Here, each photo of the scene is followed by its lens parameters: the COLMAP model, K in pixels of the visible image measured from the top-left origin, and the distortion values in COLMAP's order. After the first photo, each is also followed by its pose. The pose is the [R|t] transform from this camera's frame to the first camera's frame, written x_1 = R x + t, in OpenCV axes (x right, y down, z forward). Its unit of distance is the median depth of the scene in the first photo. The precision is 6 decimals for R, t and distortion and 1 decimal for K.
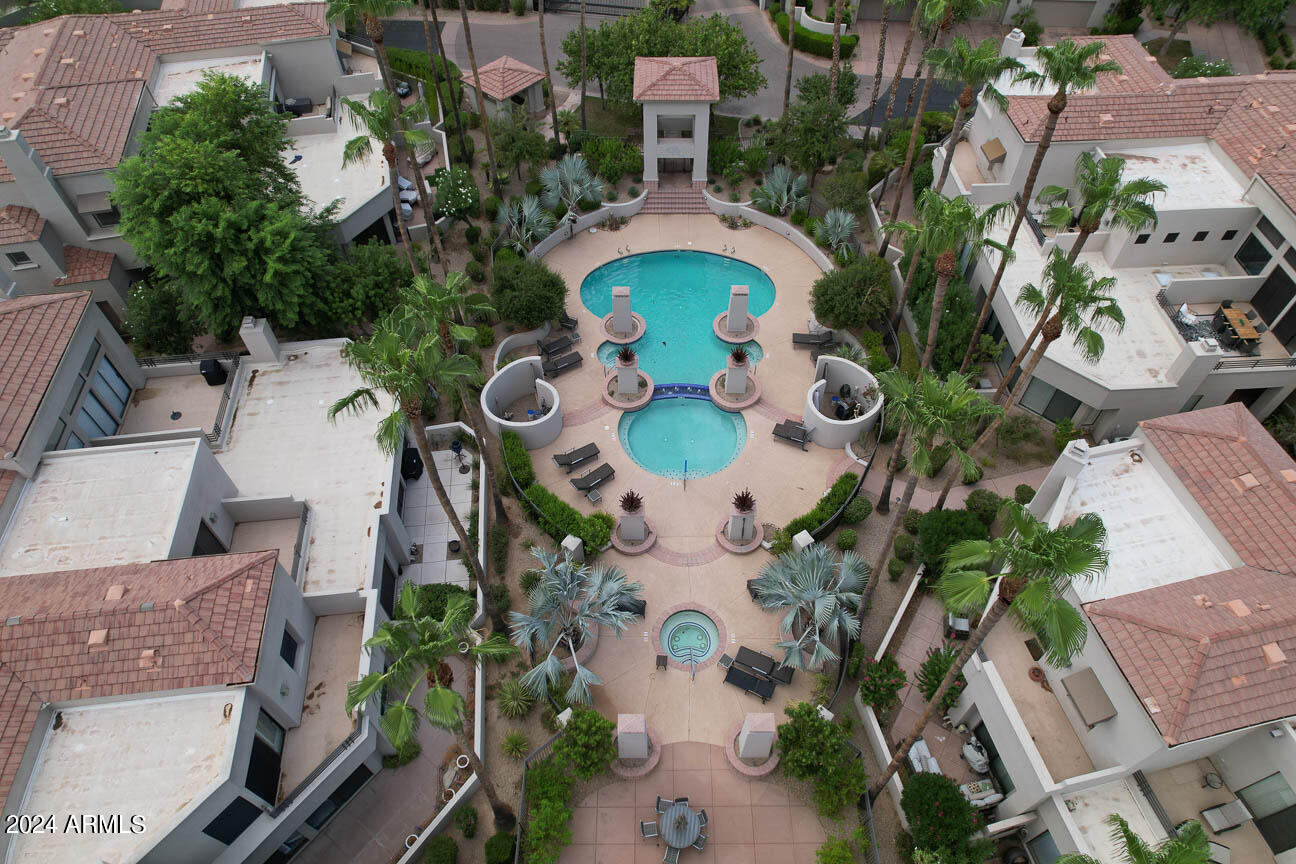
lens RADIAL K [[826.8, 0, 653.7], [0, 826.8, 432.0], [0, 0, 1]] dist [-0.074289, 0.072067]
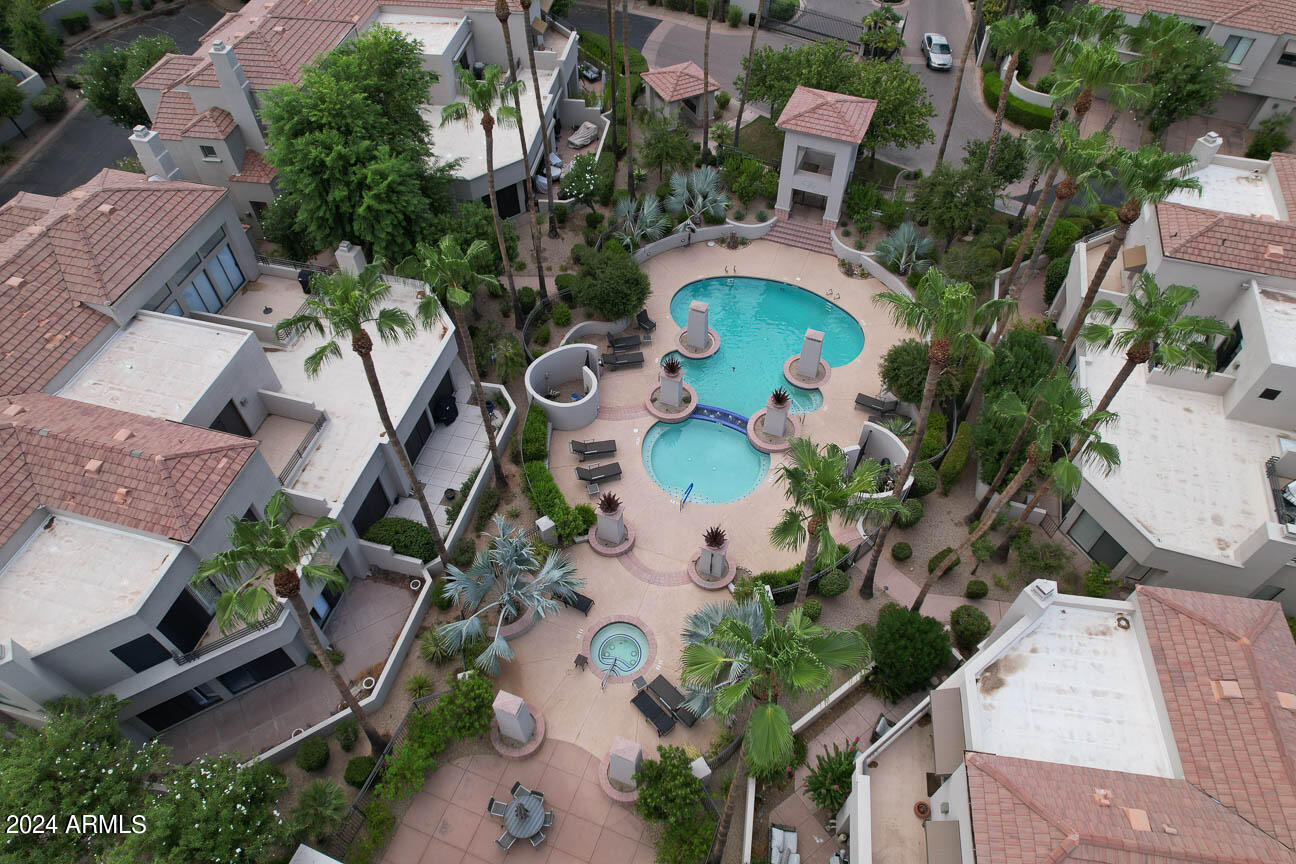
lens RADIAL K [[826.8, 0, 653.7], [0, 826.8, 432.0], [0, 0, 1]] dist [-0.074289, 0.072067]
pose [[0.932525, 0.281207, -0.226541, 0.216865], [-0.284772, 0.958436, 0.017485, -0.030708], [0.222042, 0.048207, 0.973845, 0.019197]]
